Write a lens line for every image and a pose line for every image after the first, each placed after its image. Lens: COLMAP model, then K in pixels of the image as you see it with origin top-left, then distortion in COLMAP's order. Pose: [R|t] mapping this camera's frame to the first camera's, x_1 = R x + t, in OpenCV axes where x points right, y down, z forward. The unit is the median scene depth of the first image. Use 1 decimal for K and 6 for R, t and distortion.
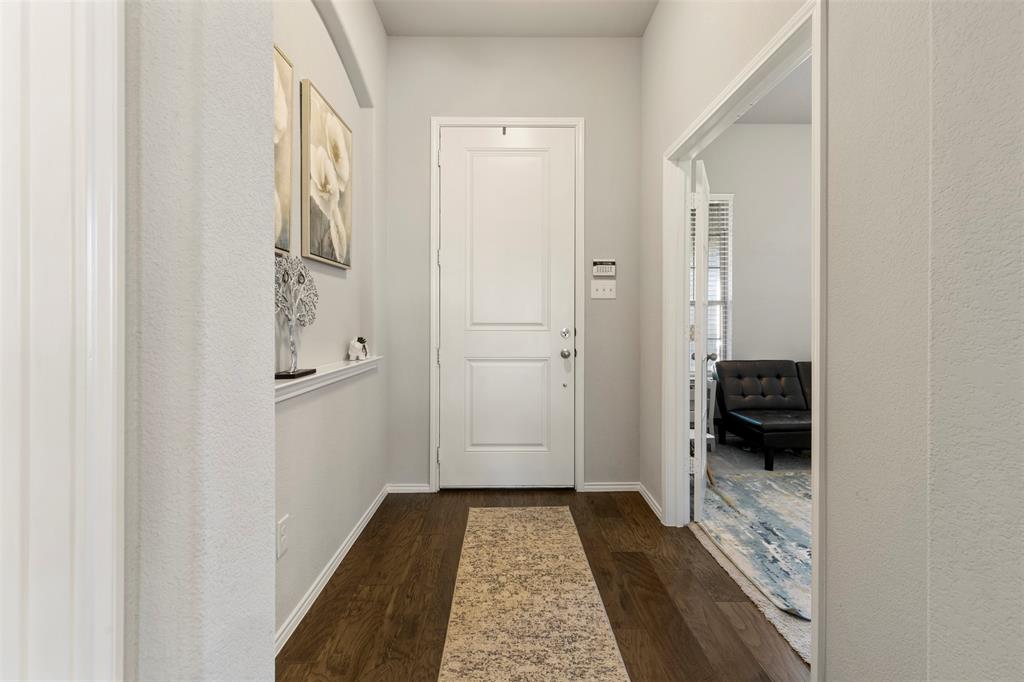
lens RADIAL K [[471.9, 0, 505.2], [0, 471.9, 323.8], [0, 0, 1]] dist [0.000946, 0.000010]
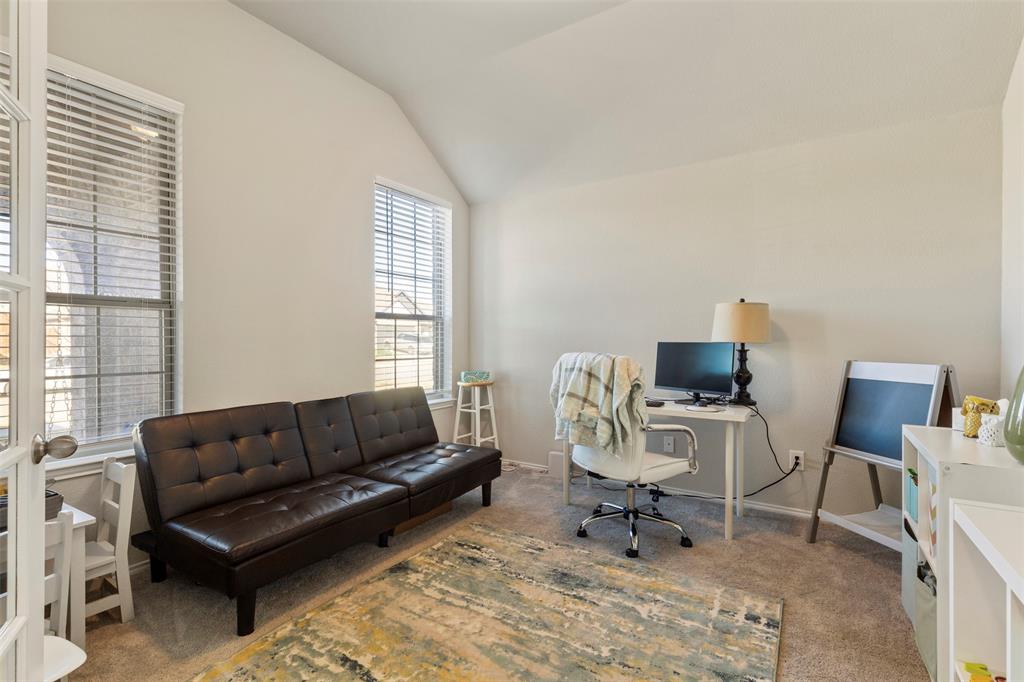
lens RADIAL K [[464.2, 0, 511.8], [0, 464.2, 336.7], [0, 0, 1]] dist [0.003806, 0.000239]
pose [[0.545506, 0.000756, 0.838107, 0.256299], [0.004816, 0.999980, -0.004037, -0.003905], [-0.838093, 0.006238, 0.545491, 0.421731]]
